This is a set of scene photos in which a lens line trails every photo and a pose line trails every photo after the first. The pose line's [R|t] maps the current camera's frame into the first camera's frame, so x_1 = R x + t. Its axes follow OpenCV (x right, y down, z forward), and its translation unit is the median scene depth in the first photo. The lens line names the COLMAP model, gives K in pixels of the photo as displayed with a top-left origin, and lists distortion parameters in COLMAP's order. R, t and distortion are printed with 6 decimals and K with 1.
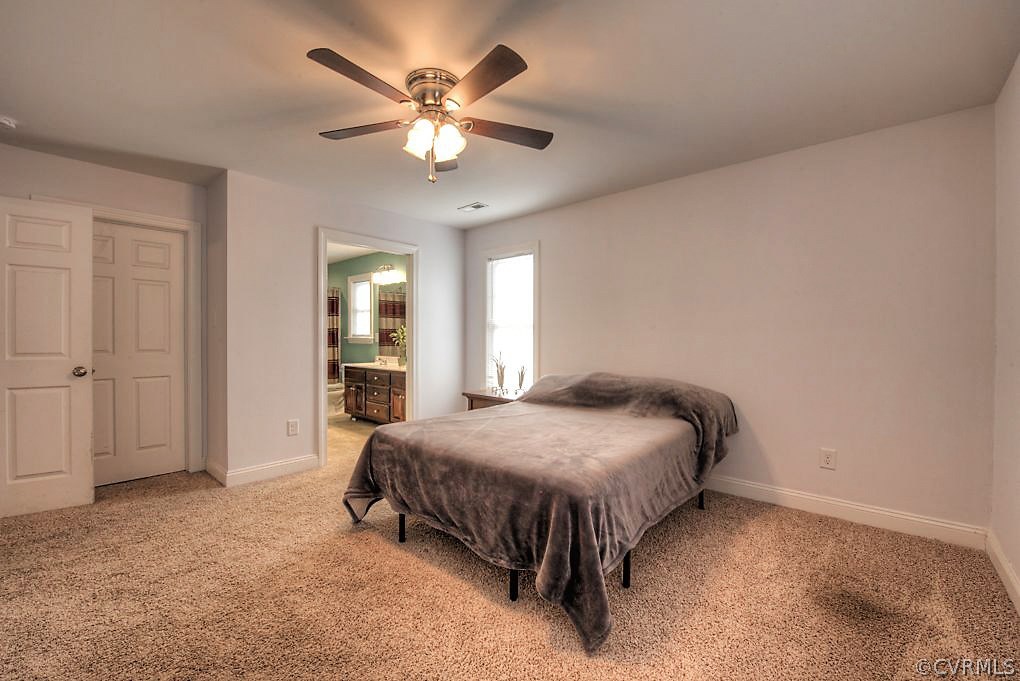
lens RADIAL K [[420.5, 0, 510.0], [0, 420.5, 340.5], [0, 0, 1]] dist [-0.013798, -0.002046]
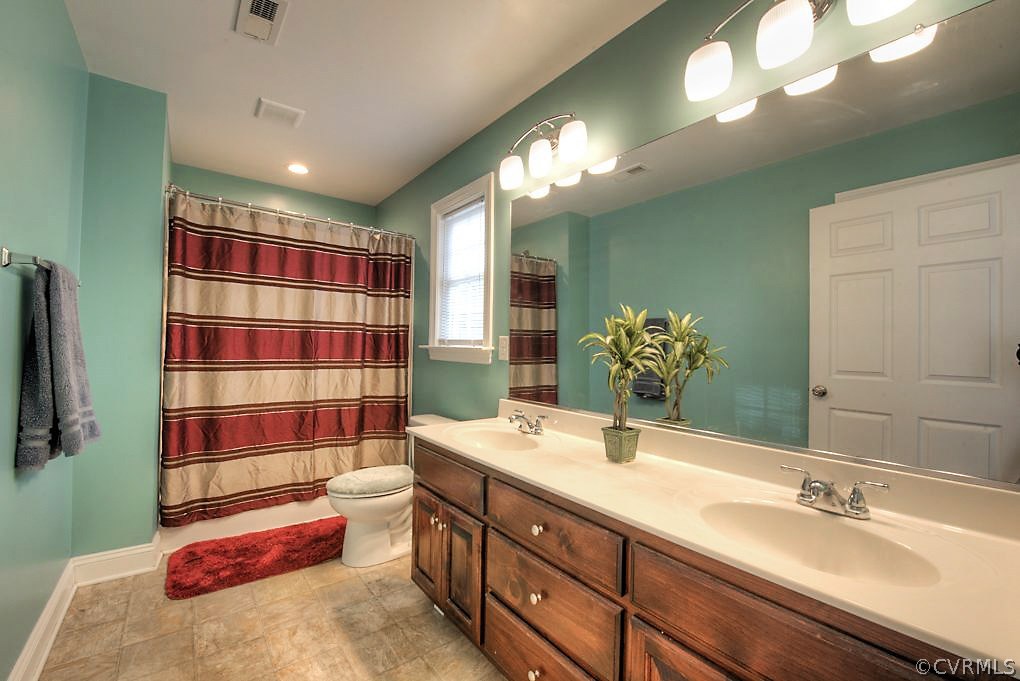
lens RADIAL K [[420.5, 0, 510.0], [0, 420.5, 340.5], [0, 0, 1]] dist [-0.013798, -0.002046]
pose [[0.982583, 0.011790, -0.185449, -0.238556], [-0.015882, 0.999662, -0.020594, -0.005916], [0.185143, 0.023181, 0.982438, 0.630021]]
